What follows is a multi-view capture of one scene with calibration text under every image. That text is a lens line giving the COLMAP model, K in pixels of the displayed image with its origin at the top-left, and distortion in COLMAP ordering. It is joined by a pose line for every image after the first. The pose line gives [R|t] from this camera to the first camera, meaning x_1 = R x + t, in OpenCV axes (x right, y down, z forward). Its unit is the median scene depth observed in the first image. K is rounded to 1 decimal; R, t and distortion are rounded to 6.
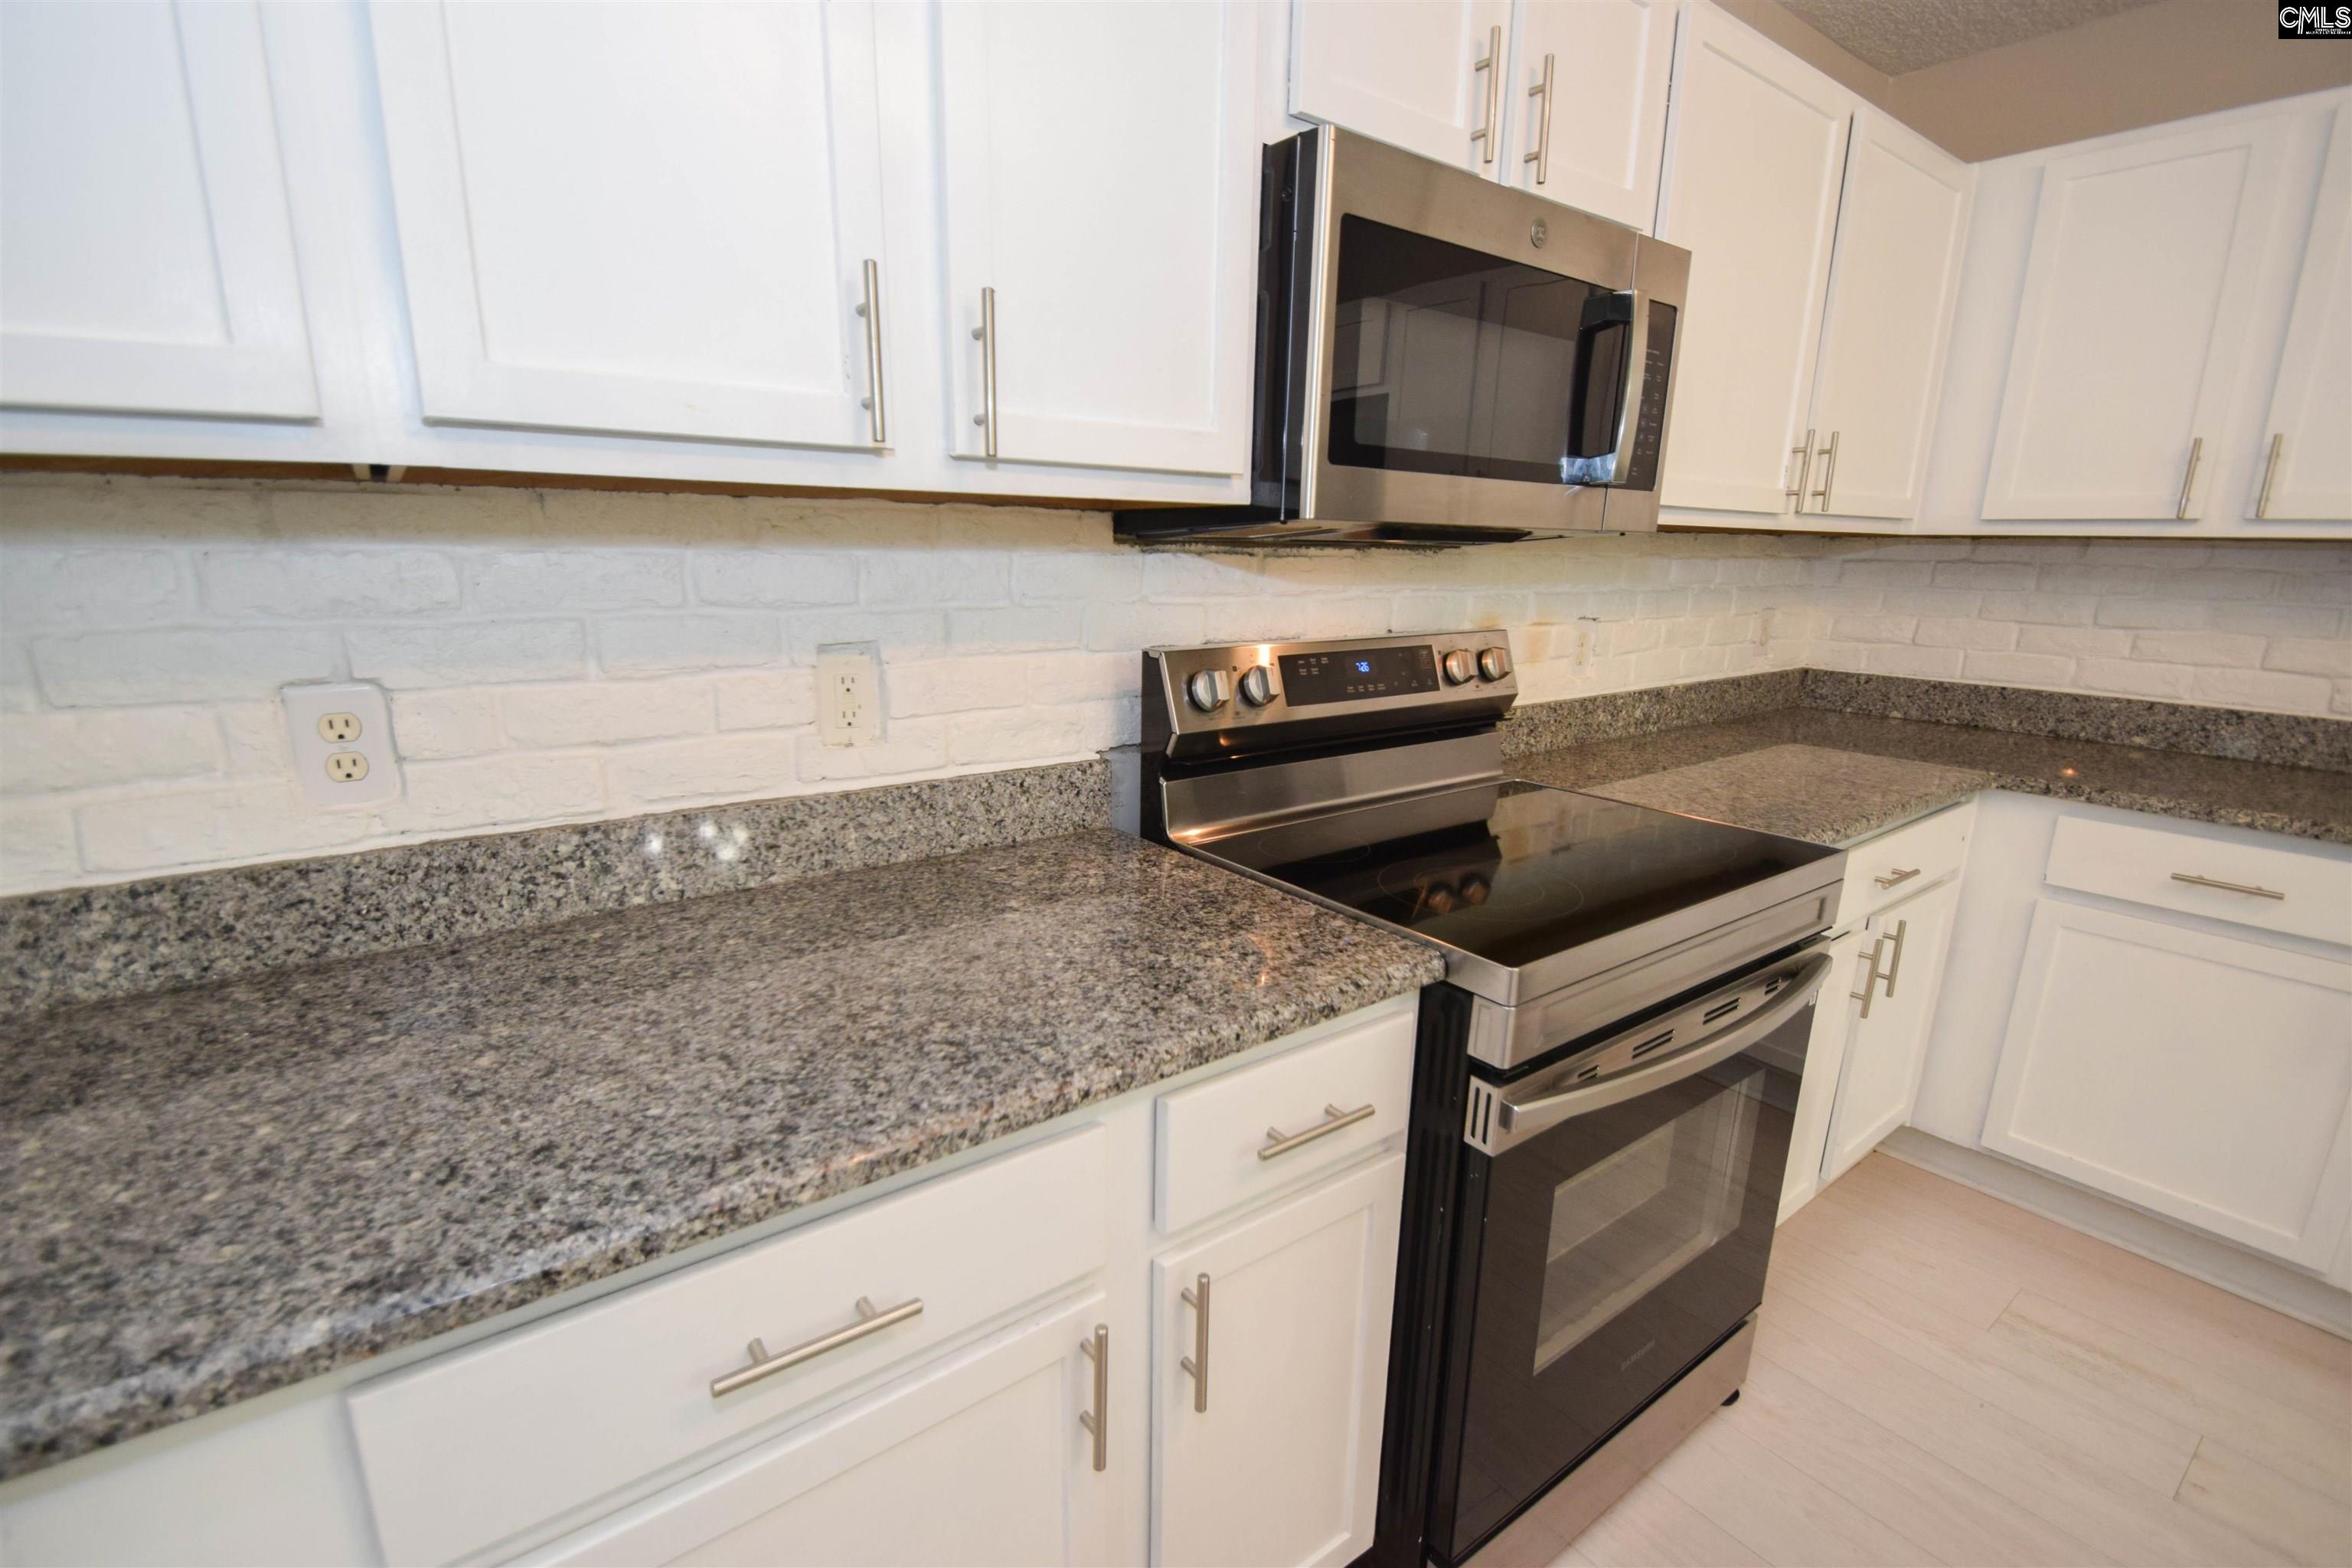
lens RADIAL K [[1052.0, 0, 1174.4], [0, 1052.0, 789.7], [0, 0, 1]] dist [-0.002101, 0.000026]
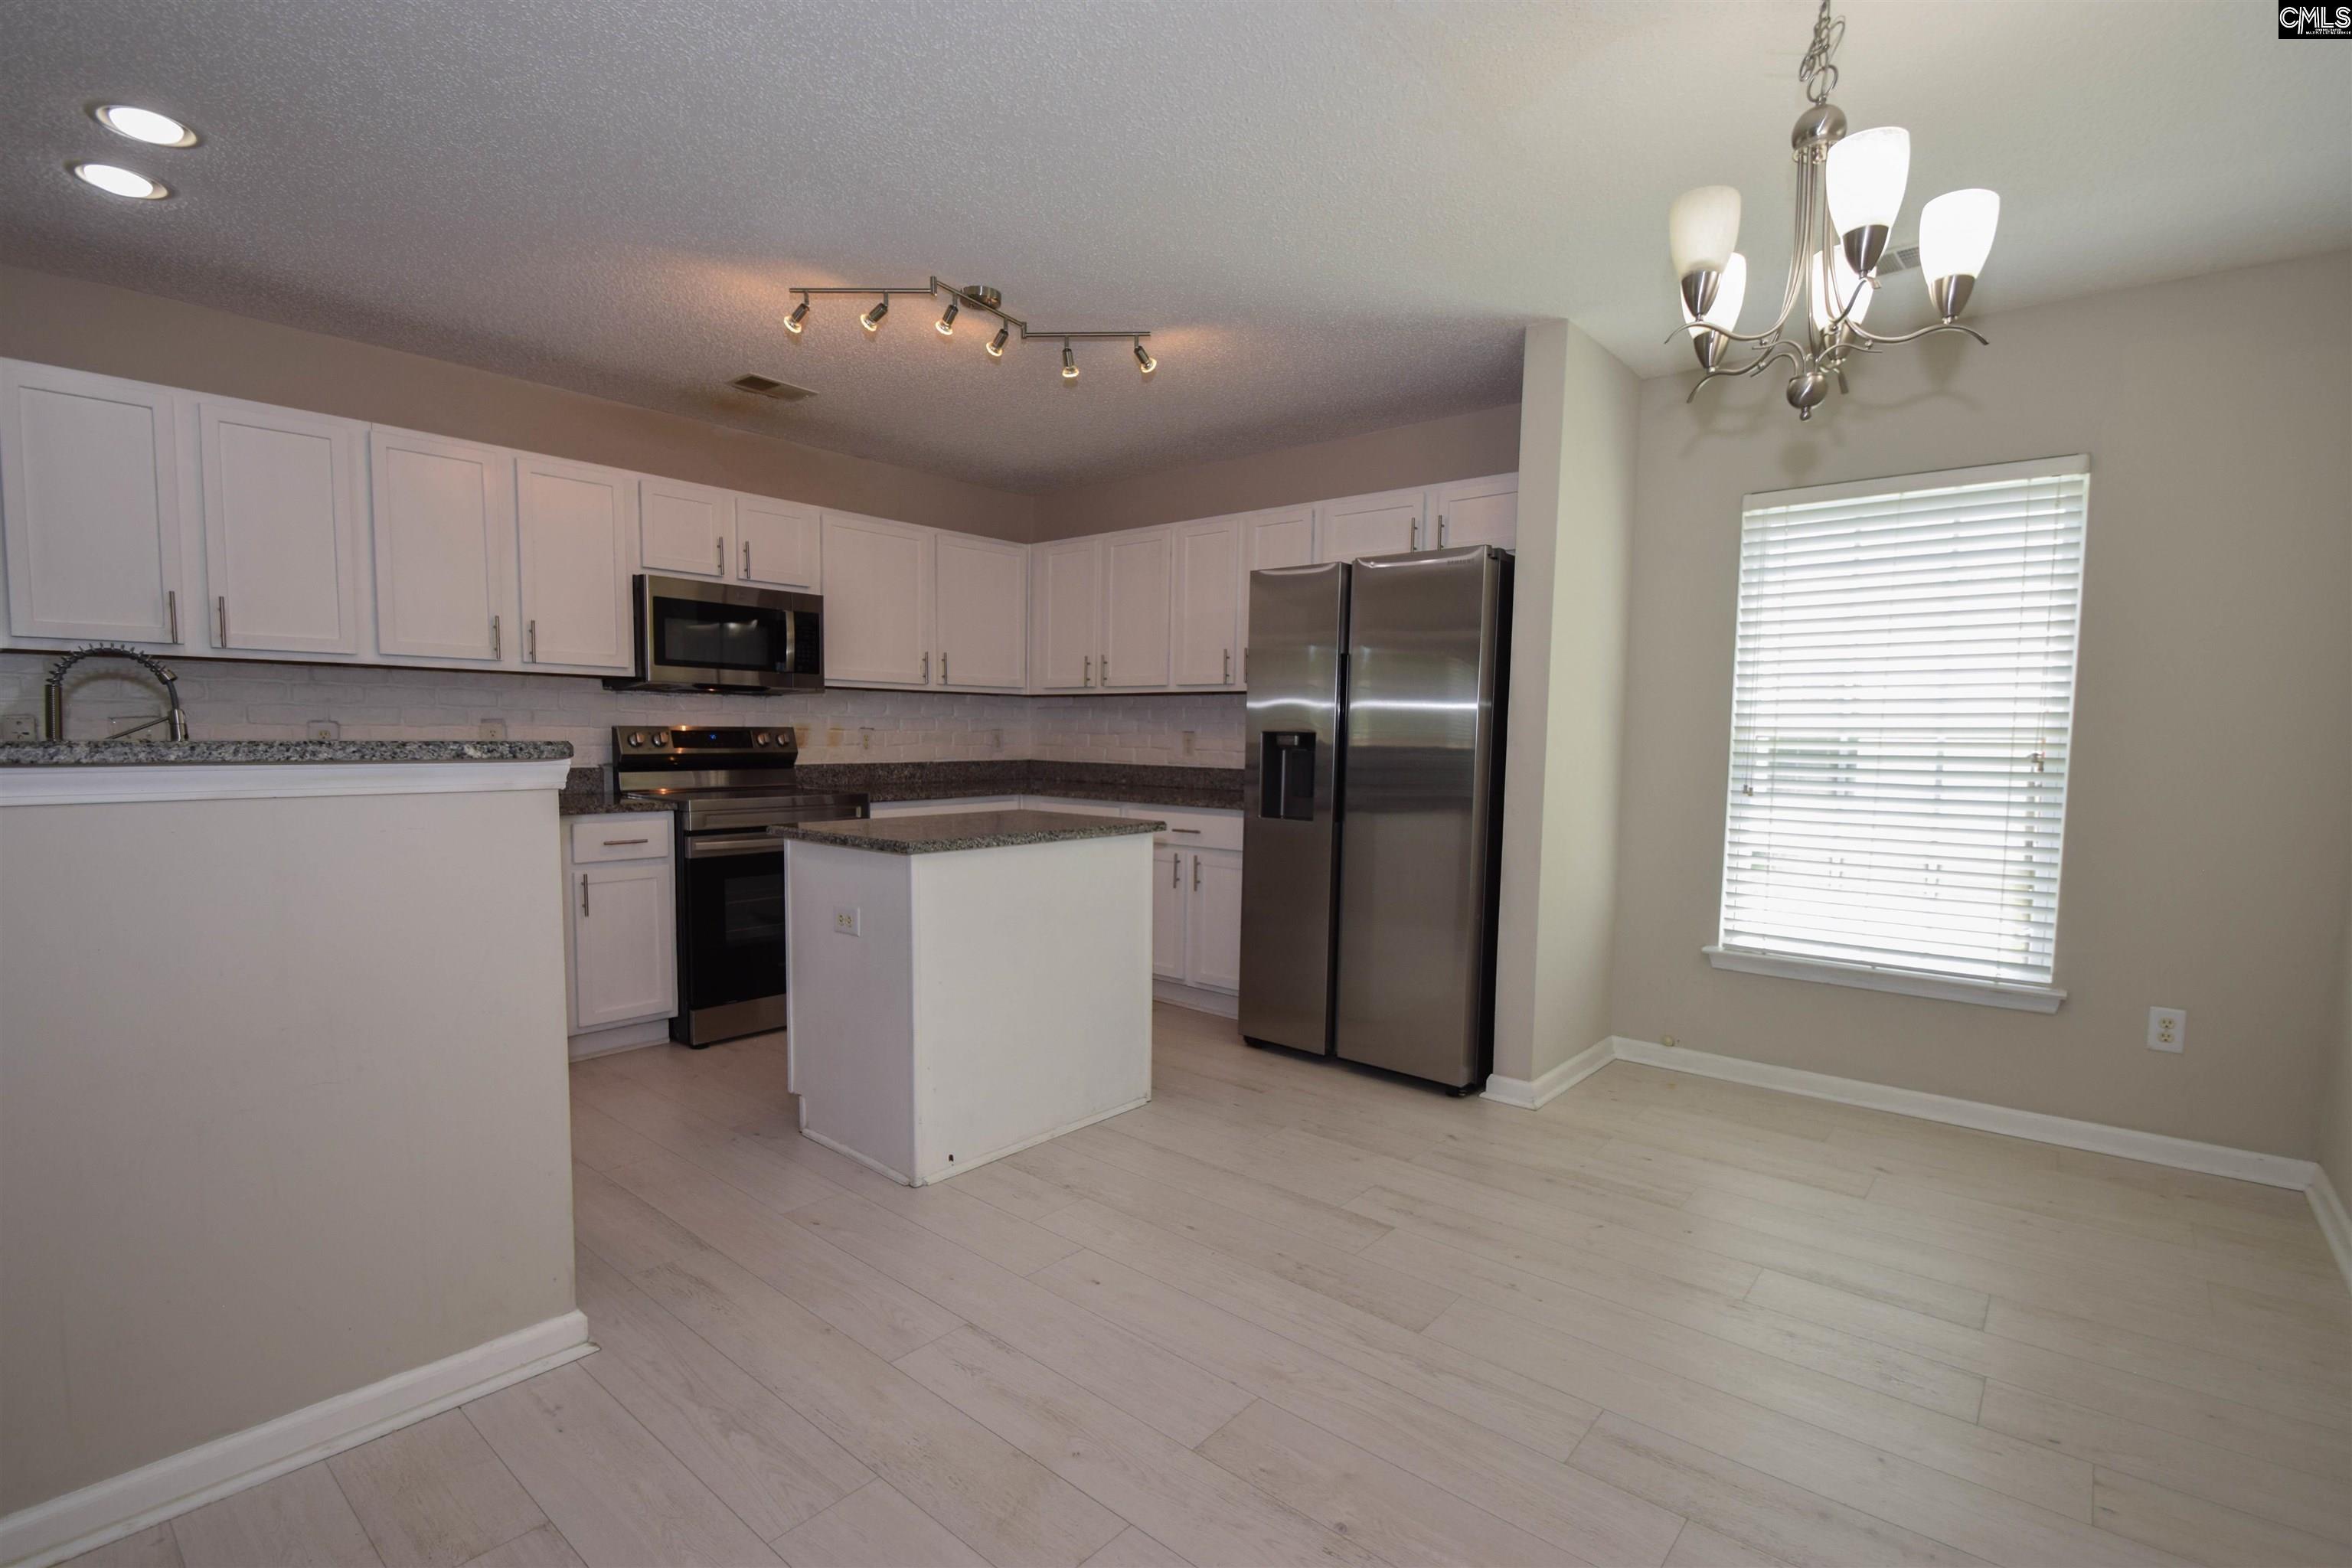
lens RADIAL K [[1052.0, 0, 1172.3], [0, 1052.0, 797.4], [0, 0, 1]] dist [-0.002101, 0.000026]
pose [[0.973163, -0.013523, 0.229717, 0.770421], [0.050178, 0.986720, -0.154487, 0.558748], [-0.224578, 0.161868, 0.960918, -1.989241]]
